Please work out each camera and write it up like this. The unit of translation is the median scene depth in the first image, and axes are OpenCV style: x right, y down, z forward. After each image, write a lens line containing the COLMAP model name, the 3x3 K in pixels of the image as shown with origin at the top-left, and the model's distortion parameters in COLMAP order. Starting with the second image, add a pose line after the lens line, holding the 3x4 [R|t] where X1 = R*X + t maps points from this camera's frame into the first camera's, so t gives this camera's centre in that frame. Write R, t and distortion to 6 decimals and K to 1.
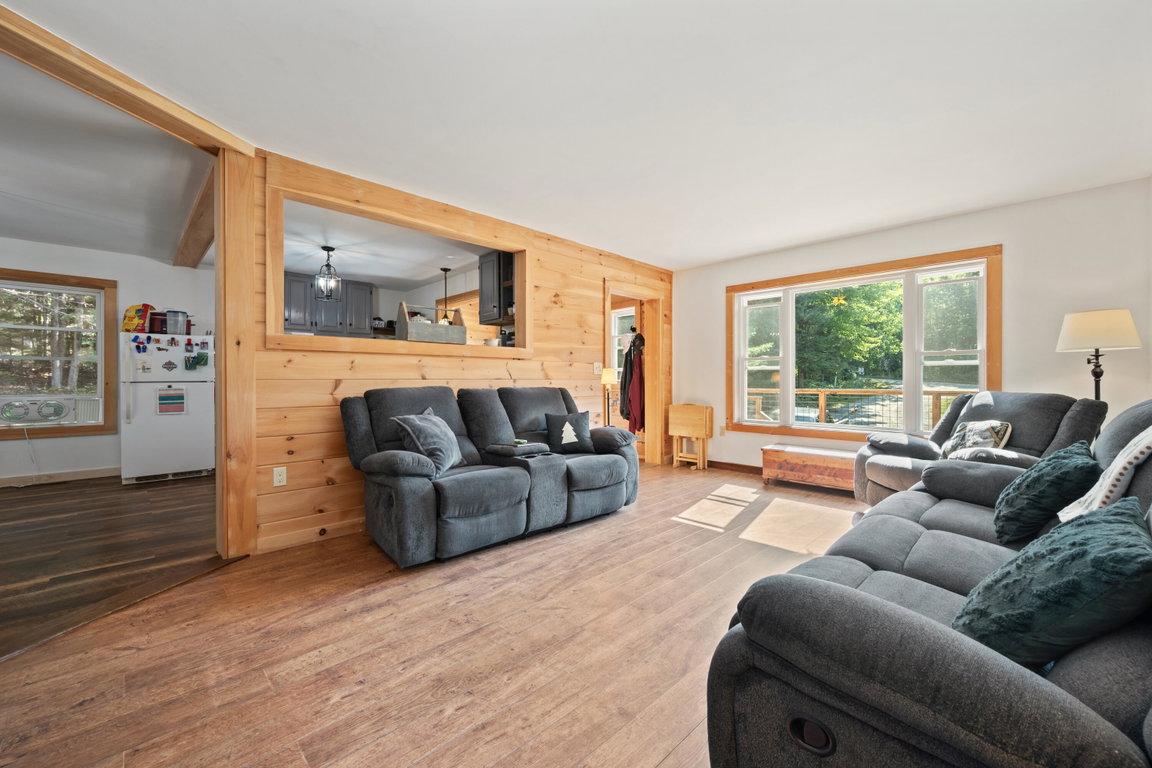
lens RADIAL K [[457.2, 0, 579.5], [0, 457.2, 381.2], [0, 0, 1]] dist [-0.000382, -0.000079]
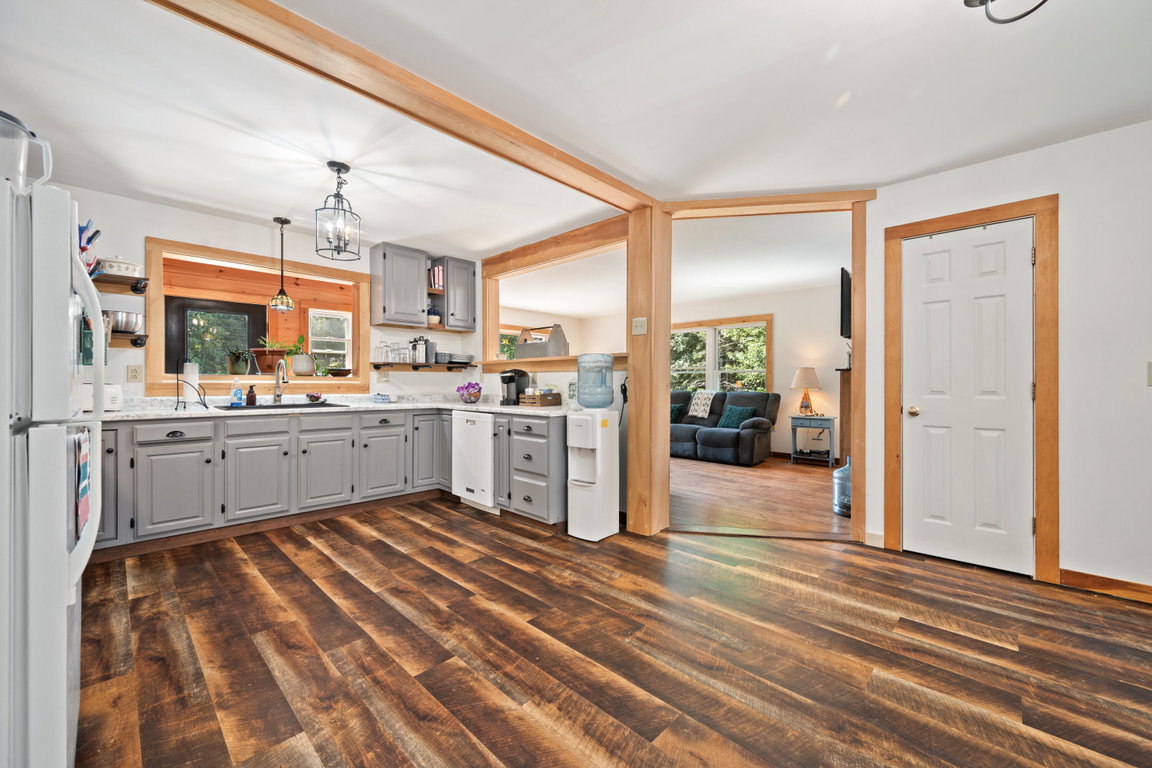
lens RADIAL K [[453.4, 0, 579.7], [0, 453.4, 383.4], [0, 0, 1]] dist [-0.000933, -0.000263]
pose [[-0.031206, -0.002015, 0.999511, -1.891312], [0.001809, 0.999996, 0.002072, -0.025224], [-0.999511, 0.001873, -0.031202, 1.183355]]
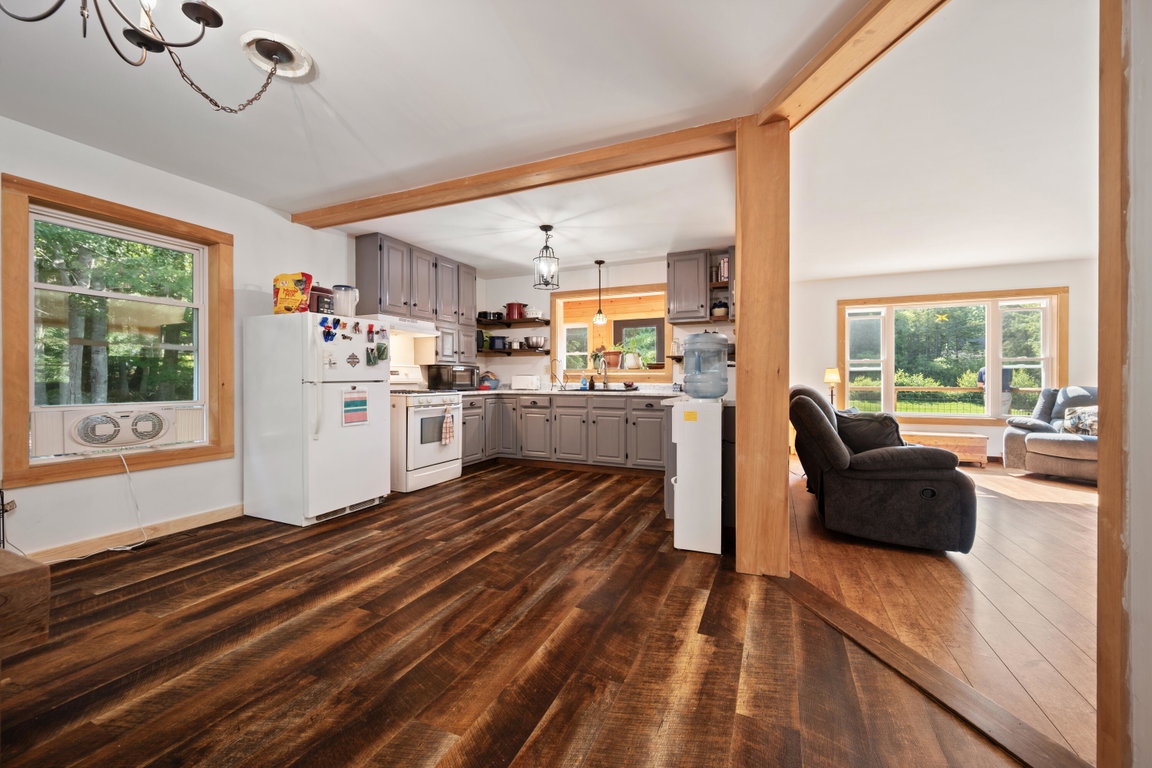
lens RADIAL K [[453.3, 0, 579.6], [0, 453.3, 379.6], [0, 0, 1]] dist [-0.000031, -0.000081]
pose [[0.926937, -0.000849, 0.375215, -1.354841], [0.002020, 0.999994, -0.002730, 0.001395], [-0.375210, 0.003289, 0.926934, 0.297114]]
